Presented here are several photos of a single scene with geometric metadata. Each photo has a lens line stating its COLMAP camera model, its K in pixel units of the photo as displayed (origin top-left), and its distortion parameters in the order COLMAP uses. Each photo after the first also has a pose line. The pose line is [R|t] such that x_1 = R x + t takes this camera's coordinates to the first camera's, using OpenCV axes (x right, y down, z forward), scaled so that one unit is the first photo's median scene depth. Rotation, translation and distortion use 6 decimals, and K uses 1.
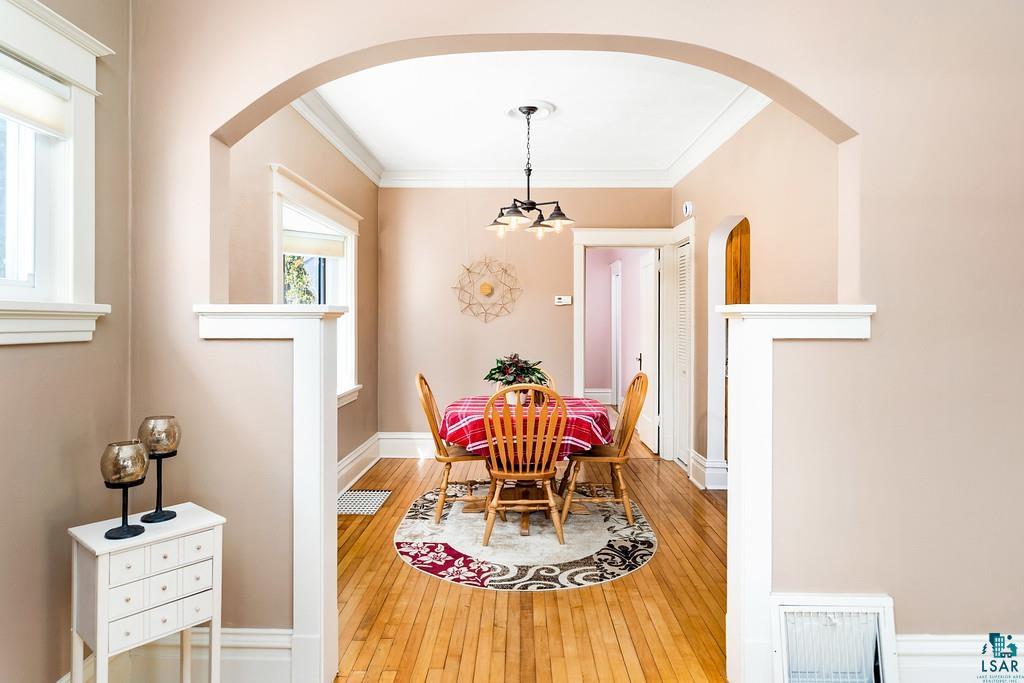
lens RADIAL K [[596.3, 0, 514.0], [0, 596.3, 322.8], [0, 0, 1]] dist [0.003726, -0.000008]
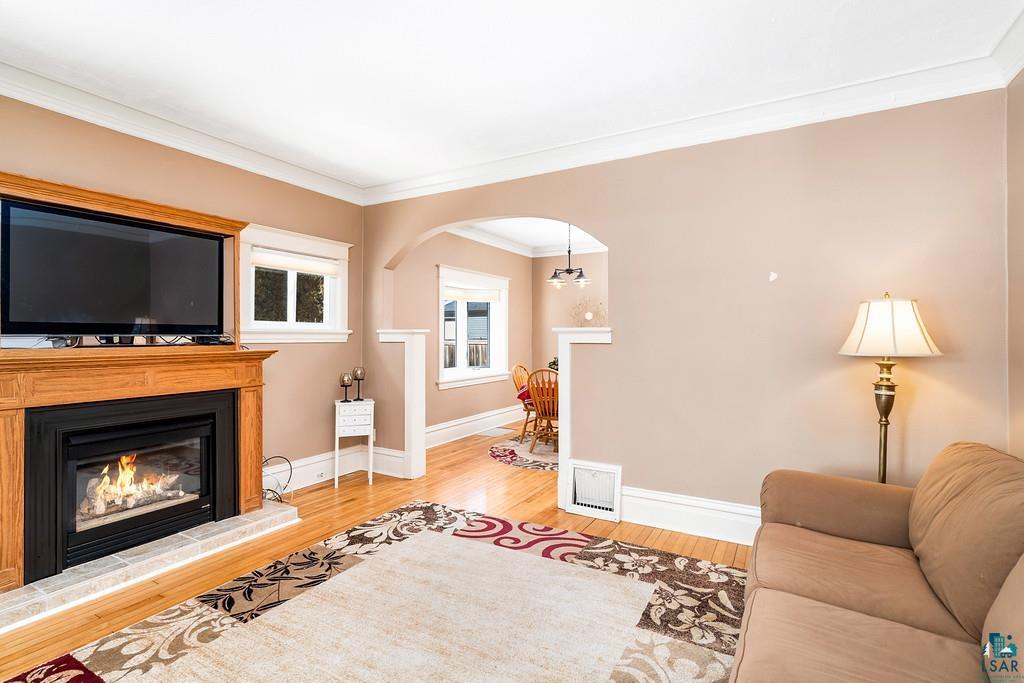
lens RADIAL K [[485.8, 0, 509.7], [0, 485.8, 334.2], [0, 0, 1]] dist [-0.002374, -0.000111]
pose [[0.871053, -0.002747, -0.491181, 0.615672], [-0.002042, 0.999955, -0.009214, 0.005435], [0.491184, 0.009028, 0.871009, -0.370917]]
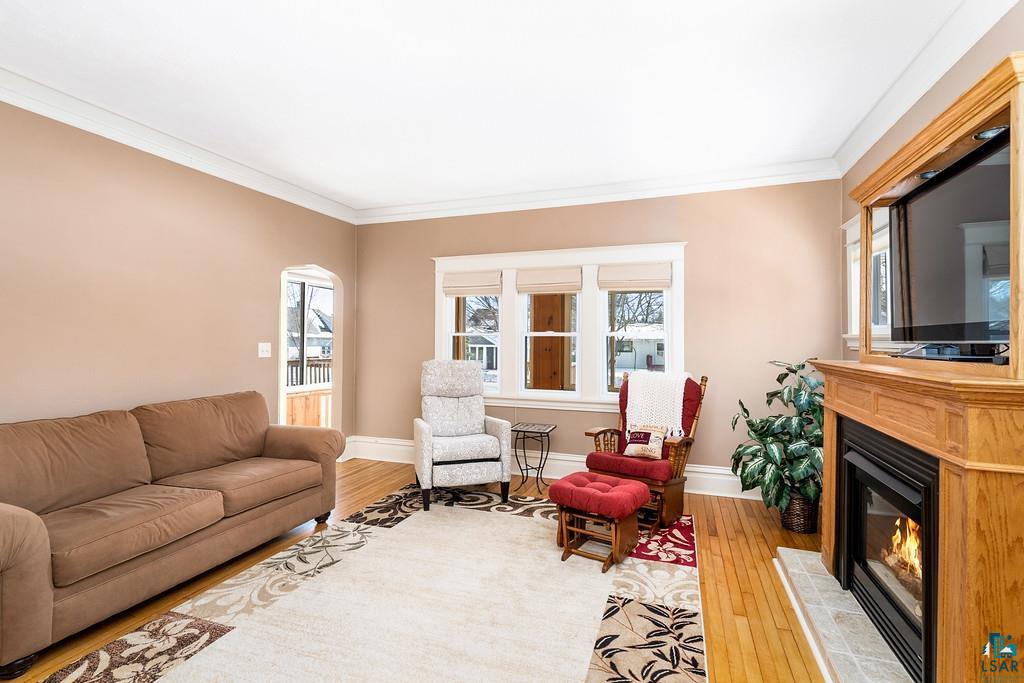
lens RADIAL K [[468.8, 0, 513.2], [0, 468.8, 339.4], [0, 0, 1]] dist [-0.005654, -0.000194]
pose [[-0.946747, -0.007962, 0.321879, -0.031106], [-0.007558, 0.999968, 0.002505, -0.000762], [-0.321889, -0.000061, -0.946778, 0.634907]]
